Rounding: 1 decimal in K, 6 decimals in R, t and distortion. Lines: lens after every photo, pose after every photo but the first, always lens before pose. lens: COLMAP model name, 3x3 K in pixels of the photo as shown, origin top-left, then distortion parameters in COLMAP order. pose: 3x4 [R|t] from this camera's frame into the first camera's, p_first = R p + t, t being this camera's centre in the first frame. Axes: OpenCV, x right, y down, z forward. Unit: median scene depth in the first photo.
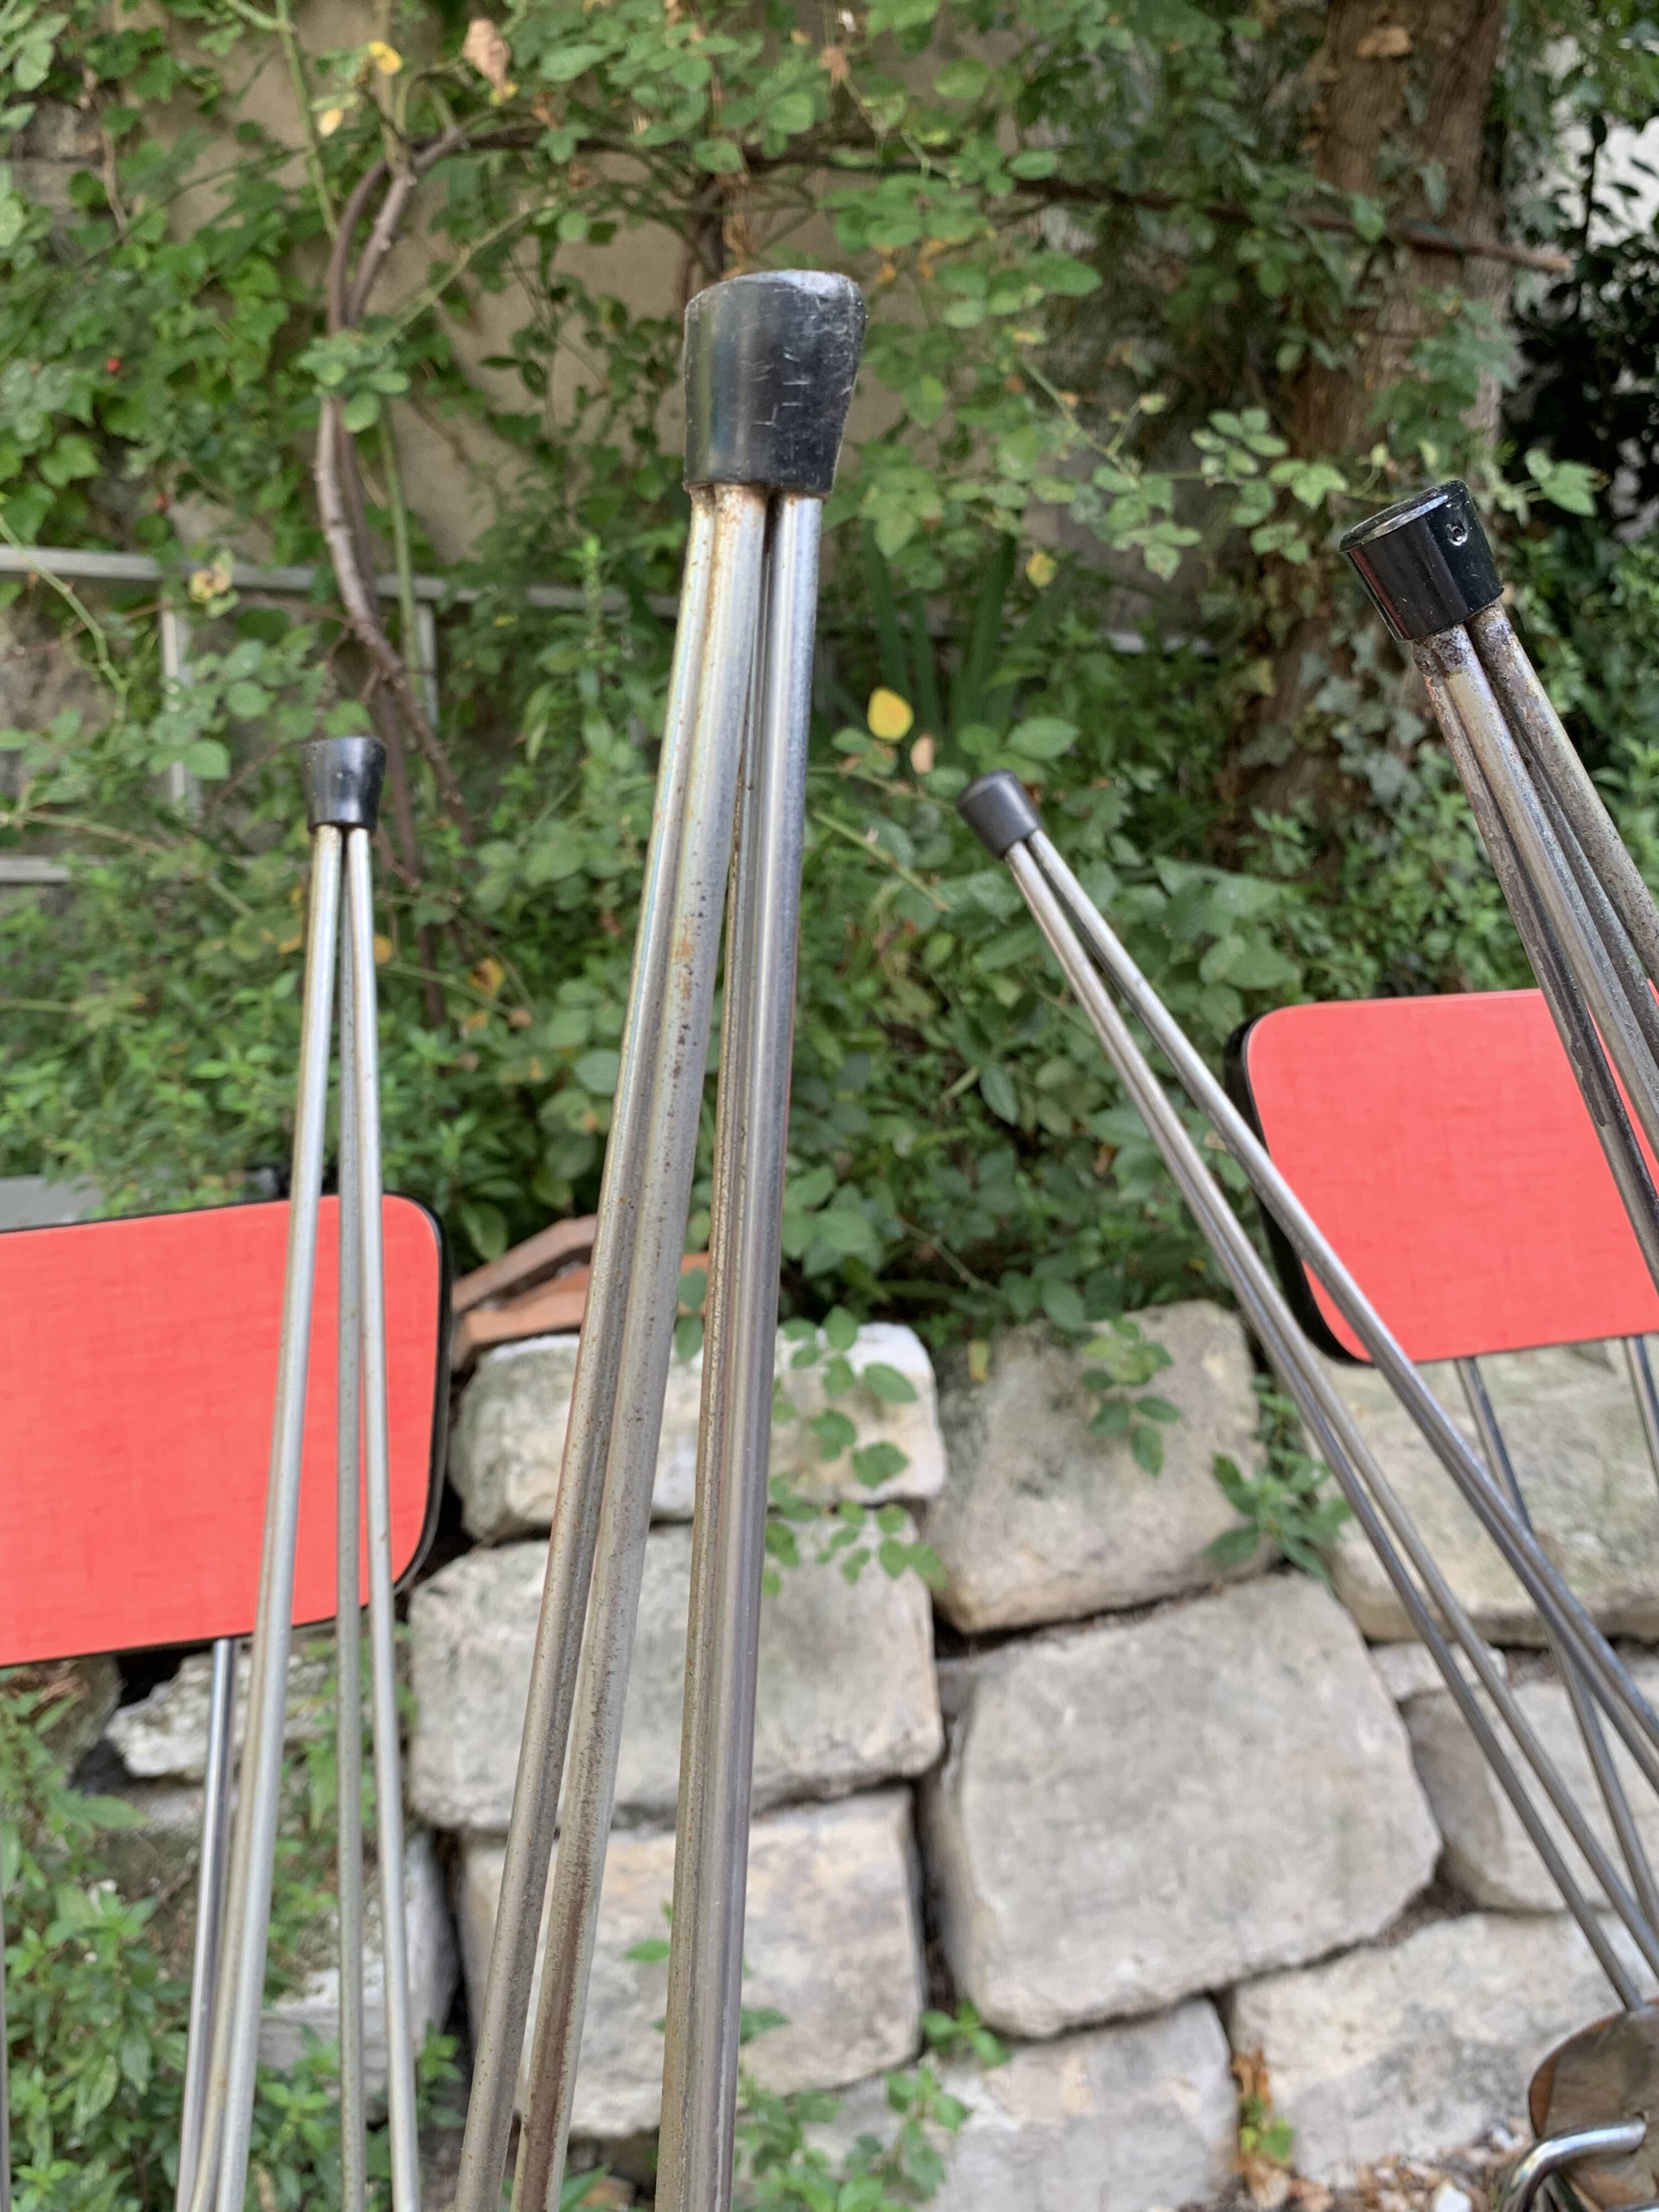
lens RADIAL K [[2140.0, 0, 848.2], [0, 2140.0, 1099.6], [0, 0, 1]] dist [0.097949, -0.183750]
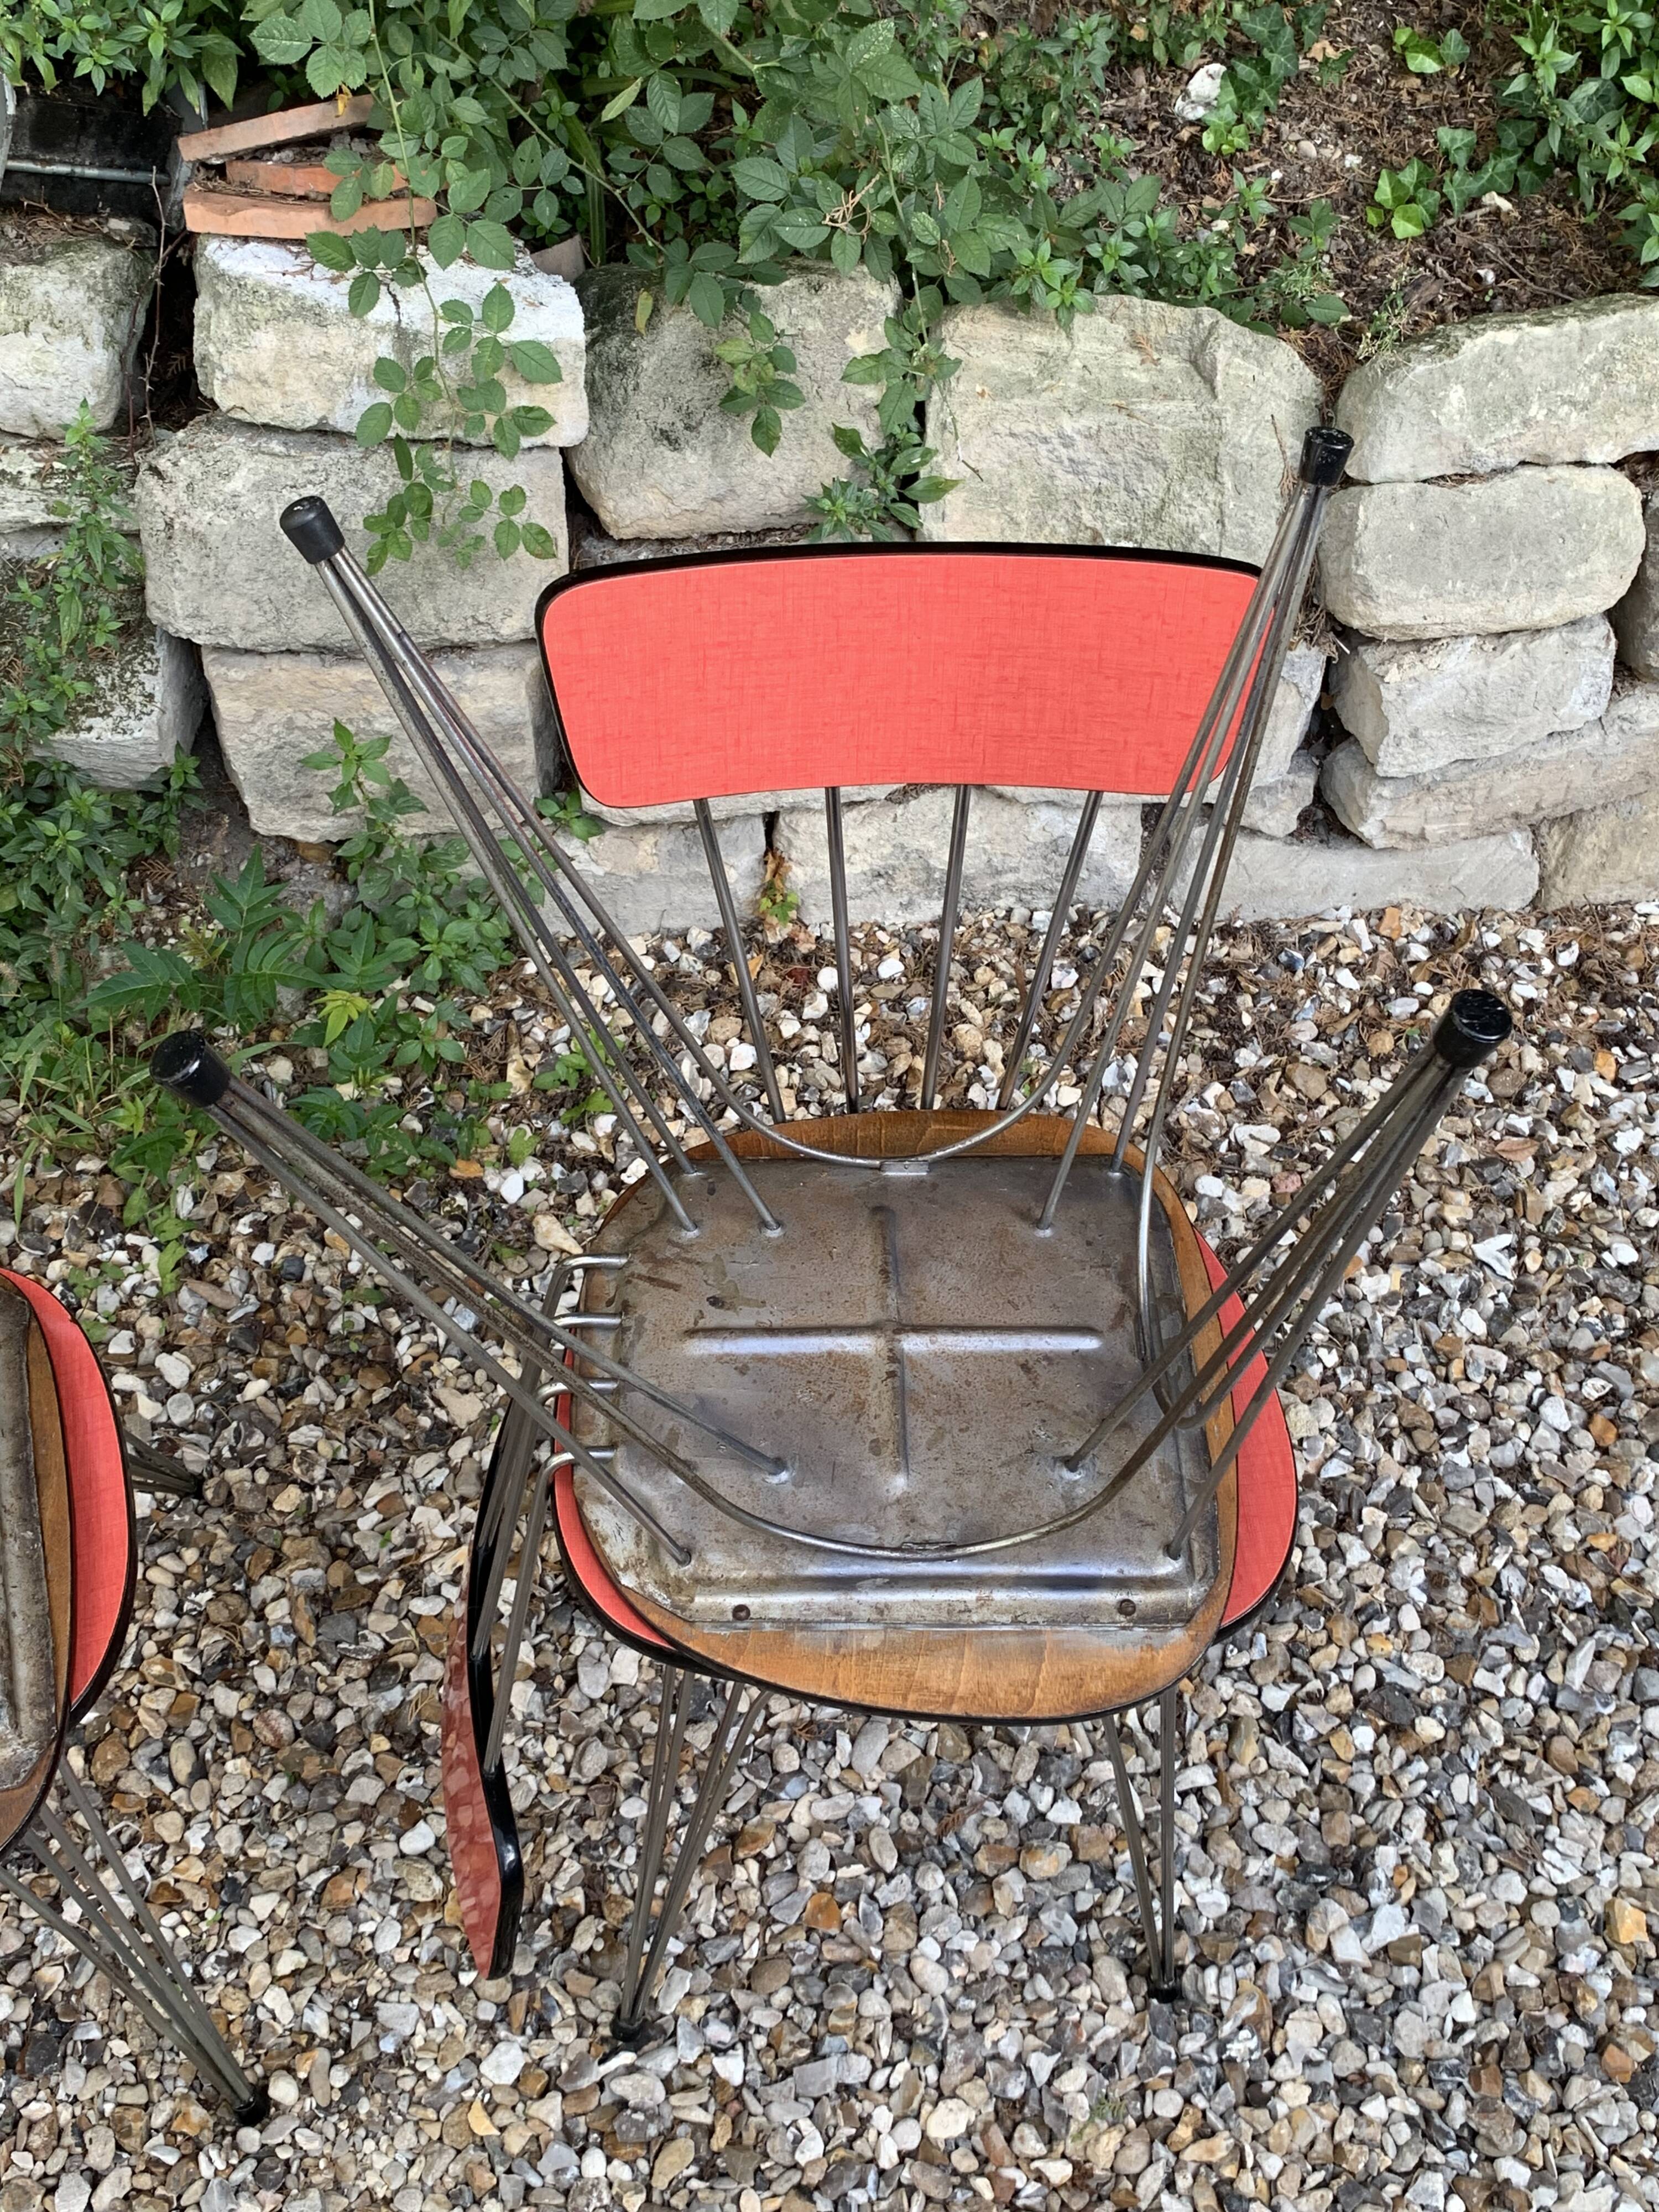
lens RADIAL K [[2316.4, 0, 818.3], [0, 2316.4, 1105.8], [0, 0, 1]] dist [0.188932, -0.560207]
pose [[0.984933, 0.172883, 0.004391, 0.226531], [-0.123168, 0.683423, 0.719557, -0.509879], [0.121398, -0.709256, 0.694420, -0.142607]]
